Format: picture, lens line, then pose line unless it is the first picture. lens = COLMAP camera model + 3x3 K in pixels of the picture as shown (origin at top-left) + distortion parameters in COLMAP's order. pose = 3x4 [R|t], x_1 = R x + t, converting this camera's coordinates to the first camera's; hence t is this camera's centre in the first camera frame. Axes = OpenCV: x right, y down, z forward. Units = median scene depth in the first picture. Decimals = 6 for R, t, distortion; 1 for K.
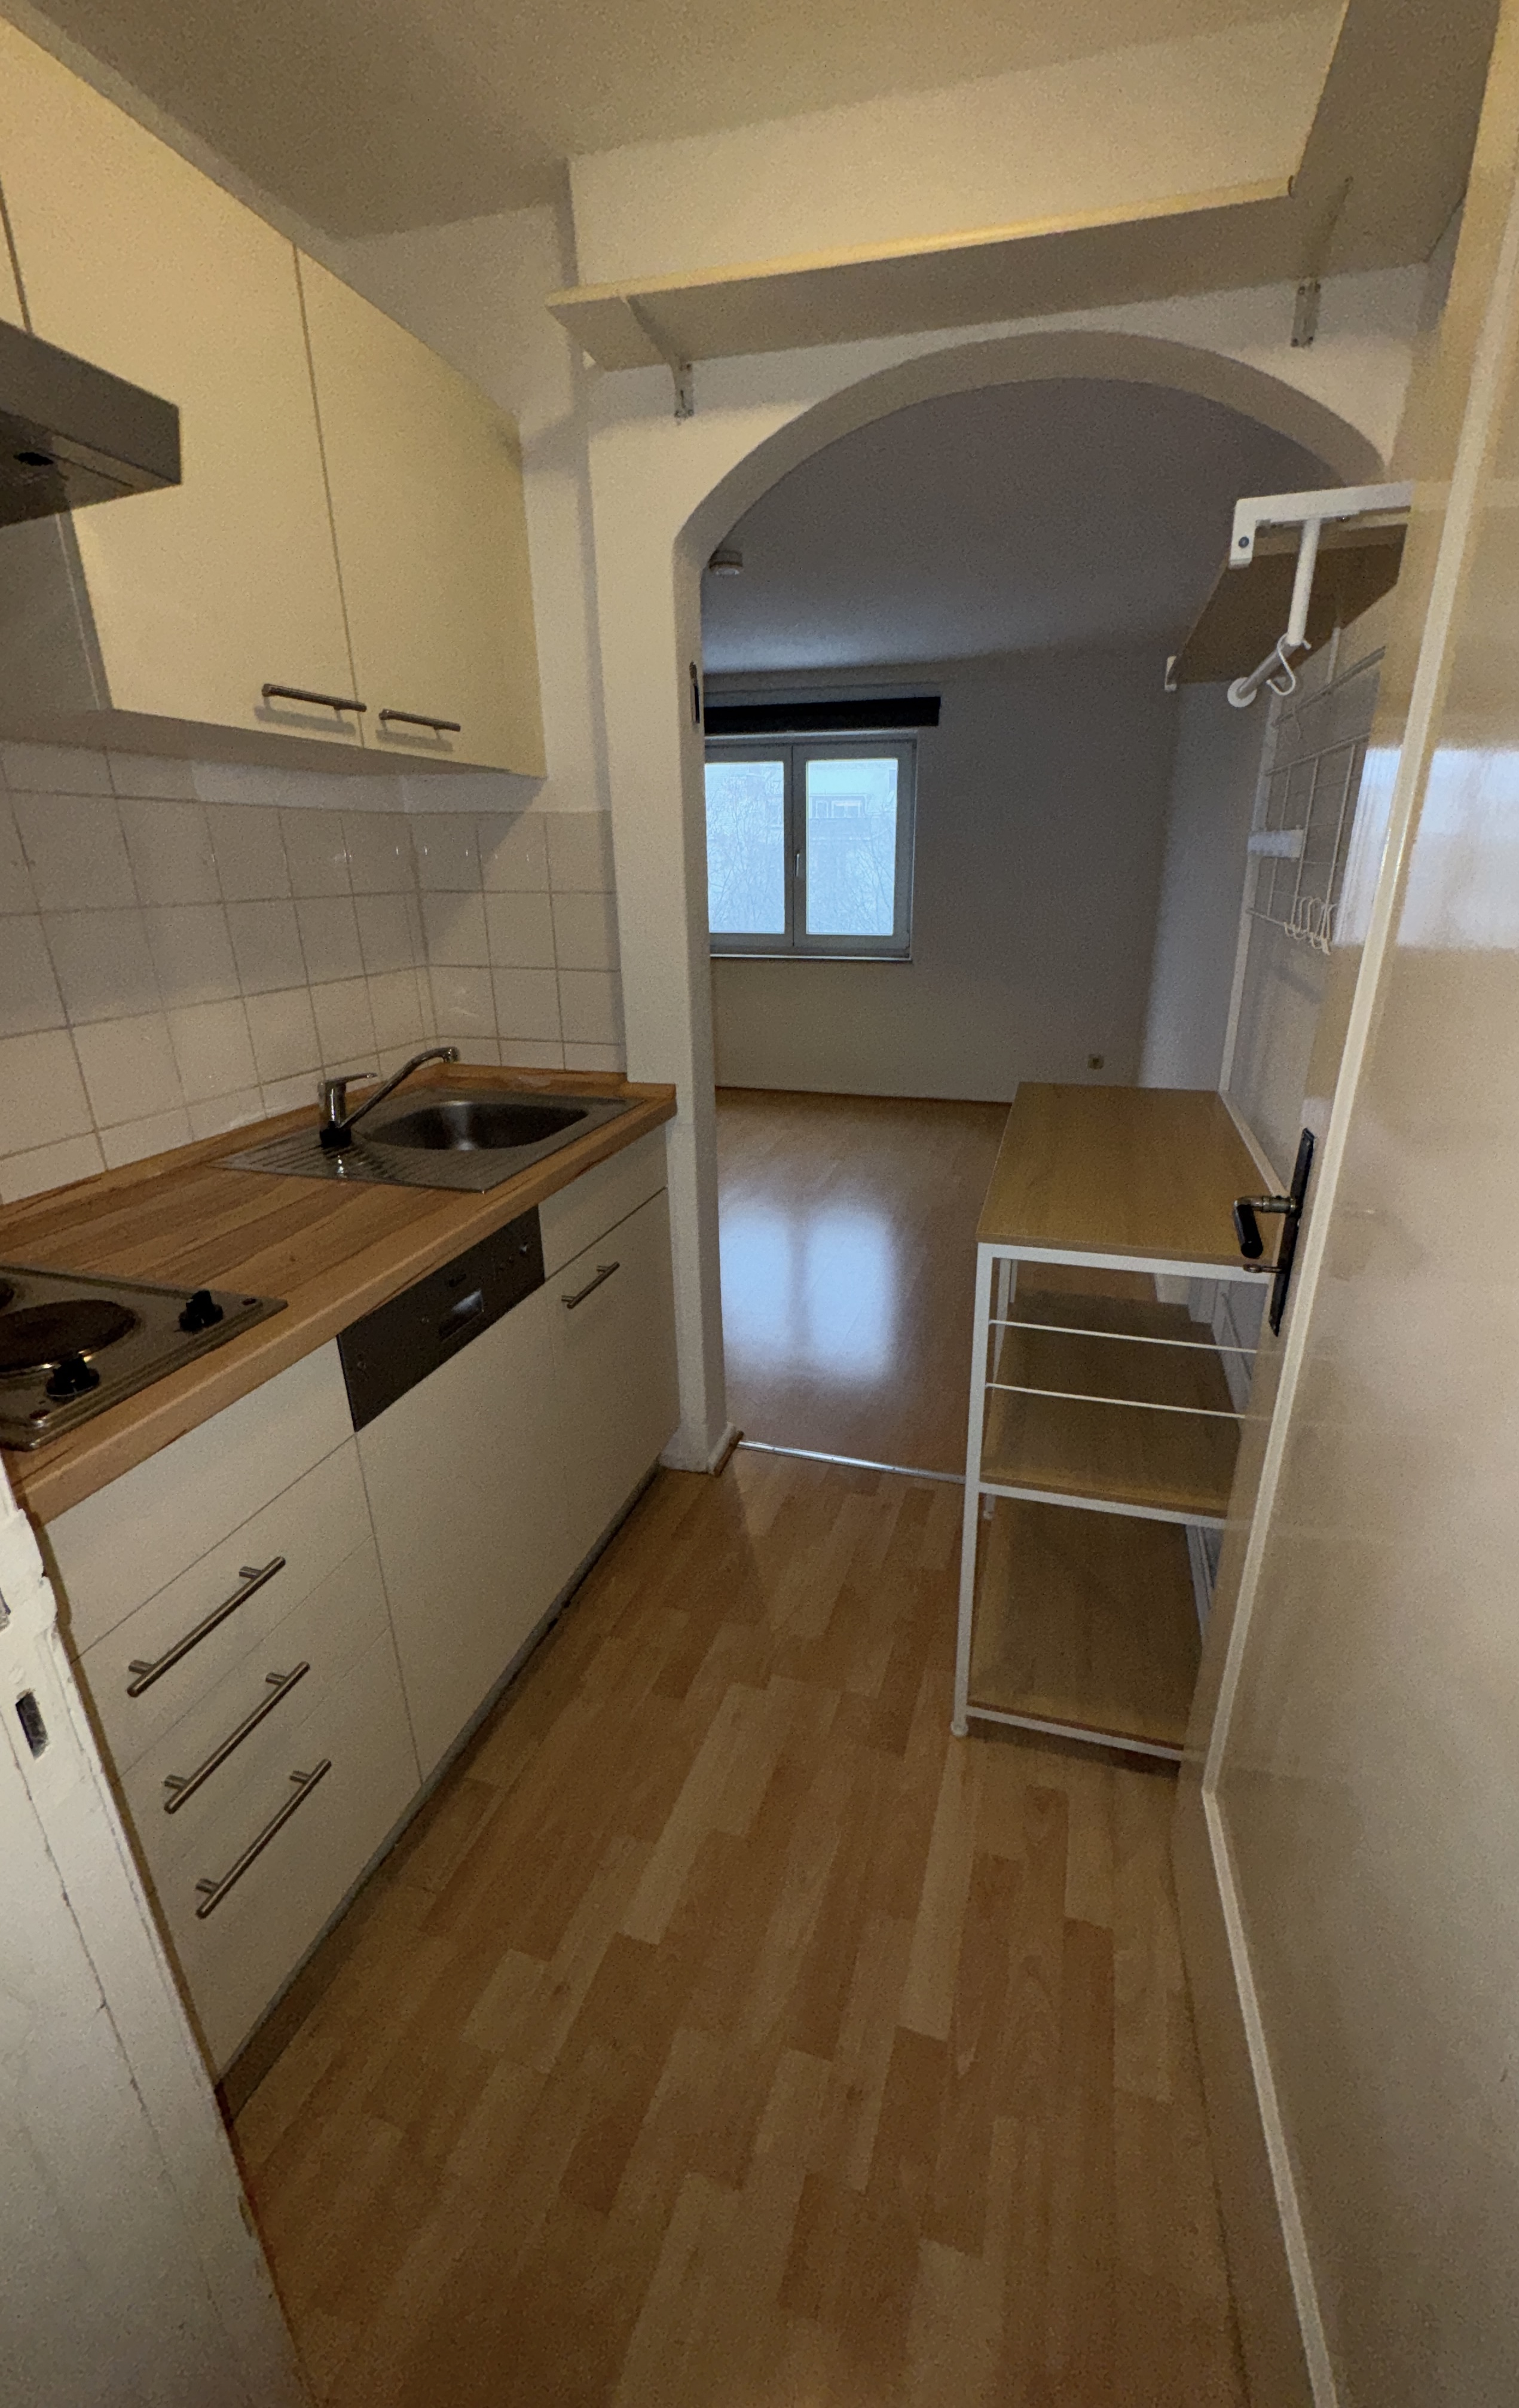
lens RADIAL K [[967.1, 0, 800.1], [0, 967.1, 1205.7], [0, 0, 1]] dist [-0.000629, 0.000031]
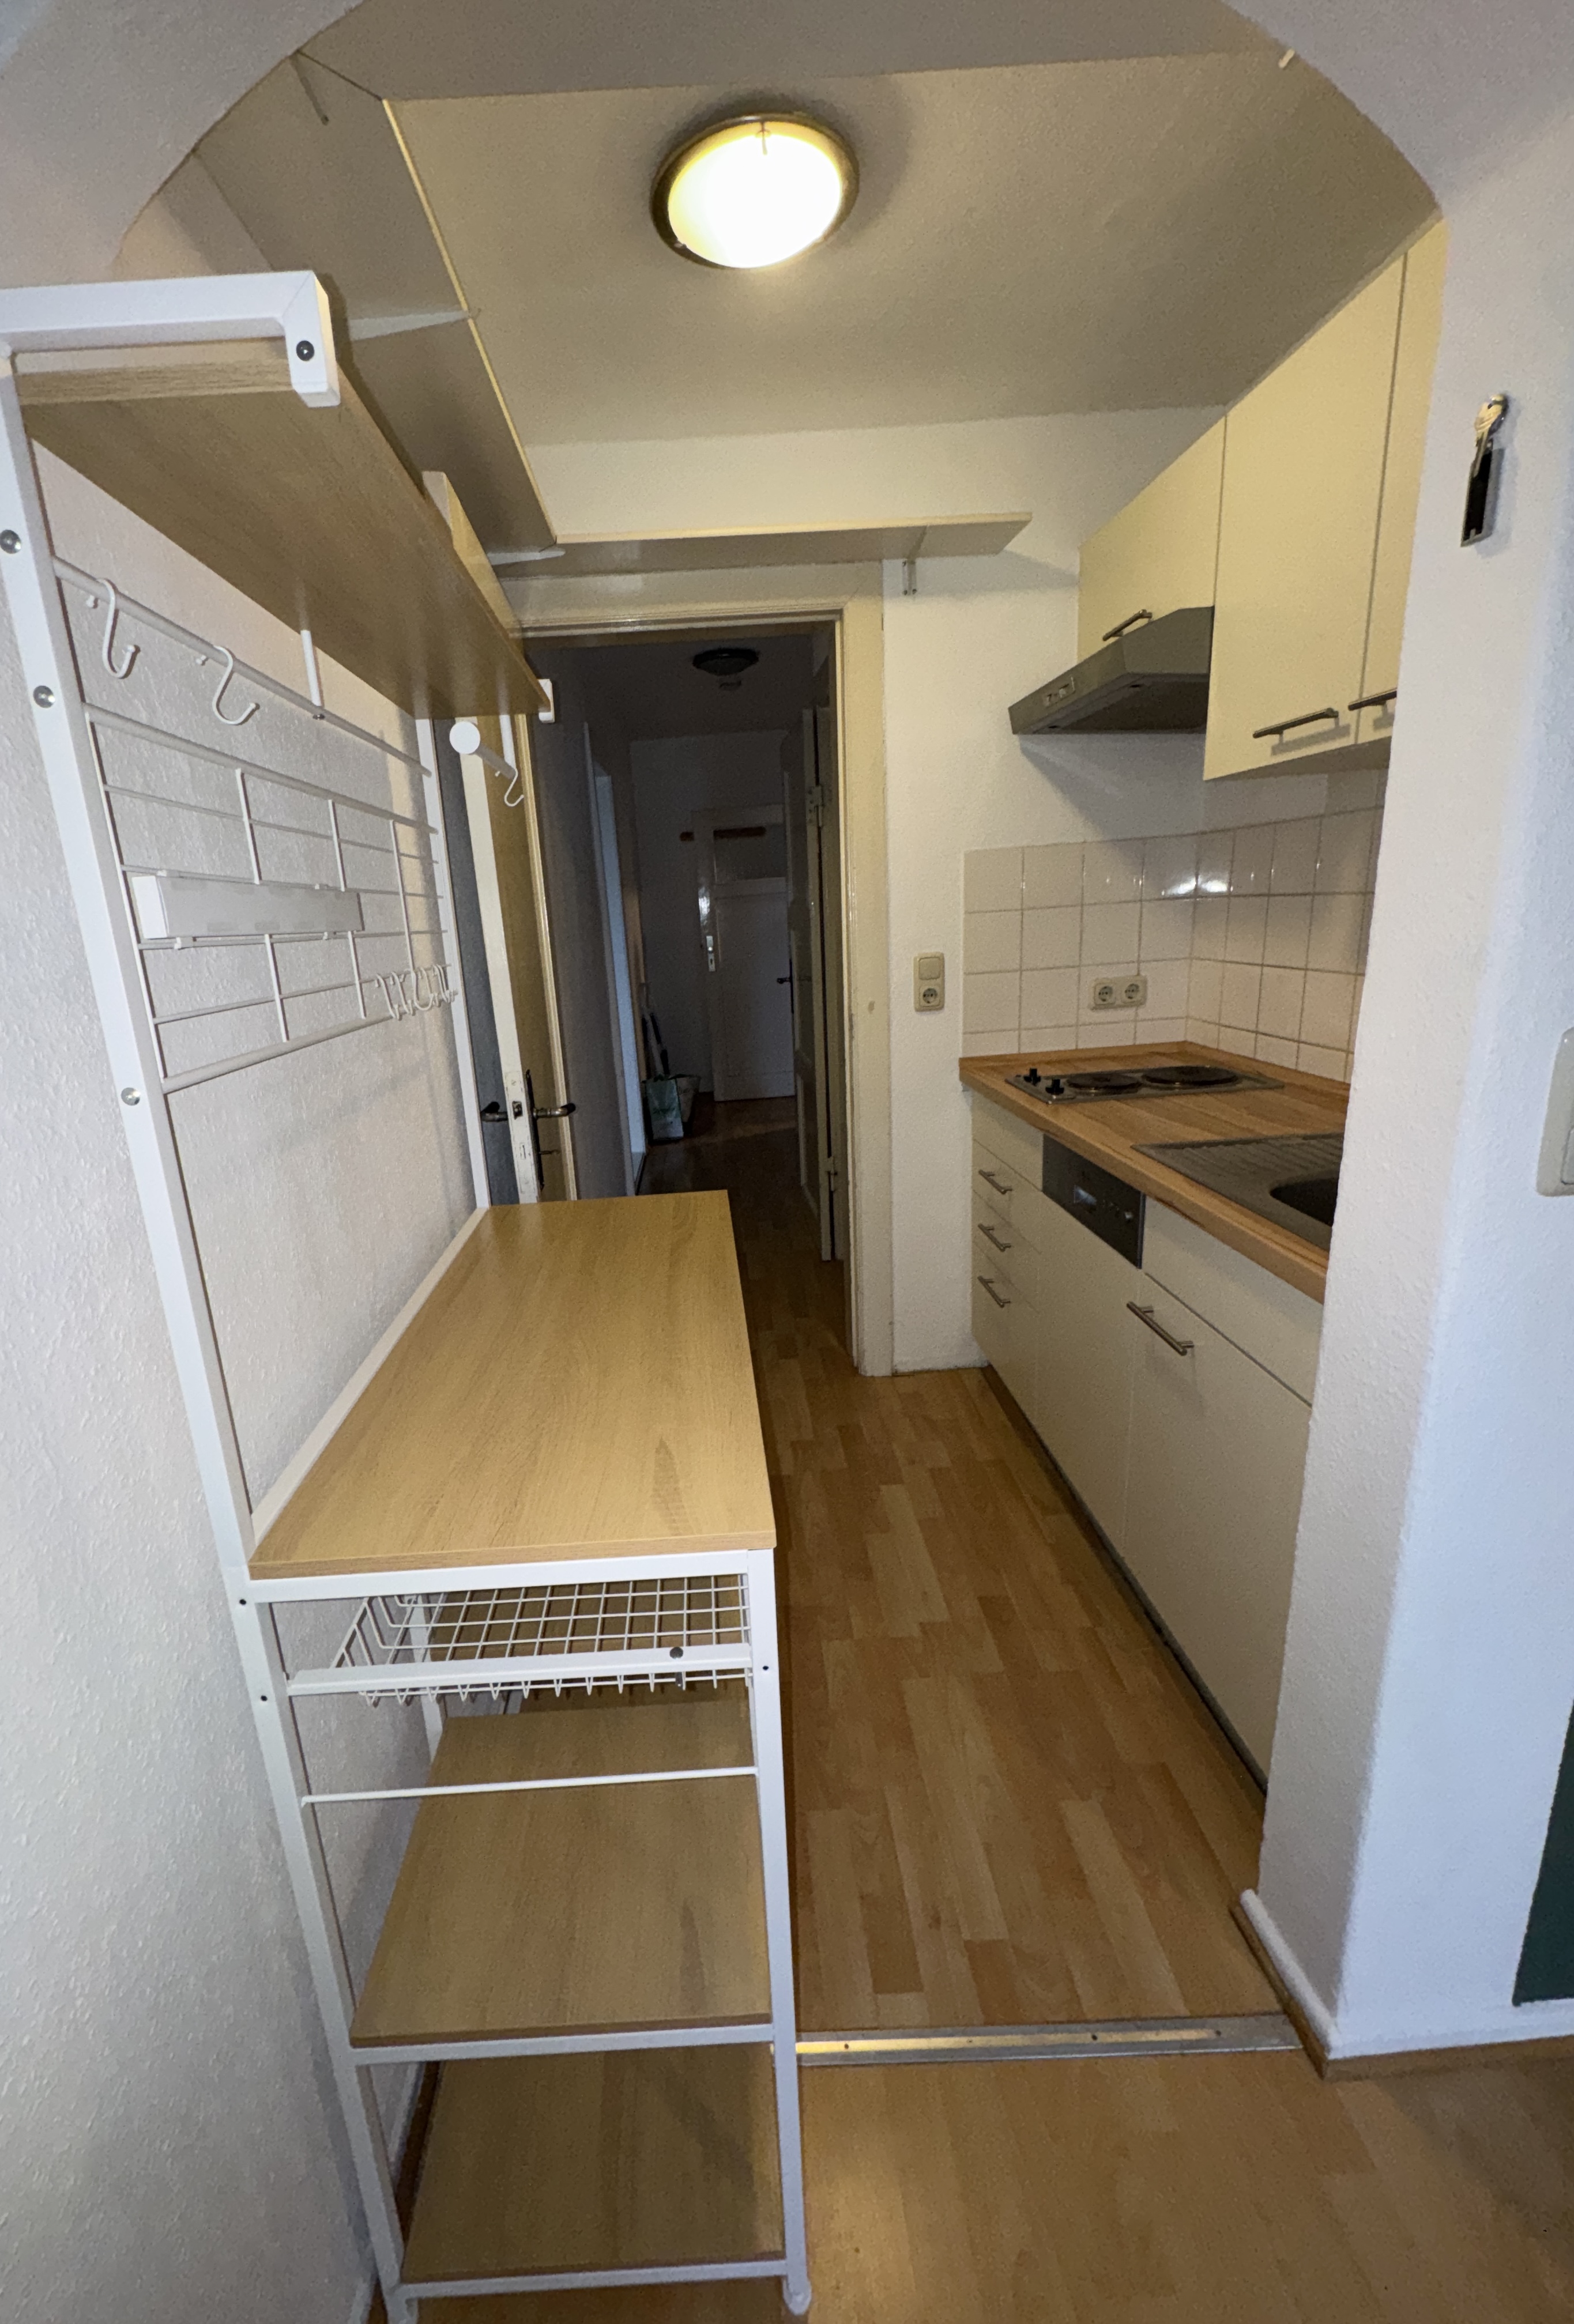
lens RADIAL K [[916.6, 0, 711.5], [0, 916.6, 1152.5], [0, 0, 1]] dist [0.000370, -0.000011]
pose [[-0.954166, 0.141196, -0.263877, 0.411624], [-0.032282, 0.828009, 0.559785, -0.552308], [0.297532, 0.542646, -0.785500, 1.540716]]
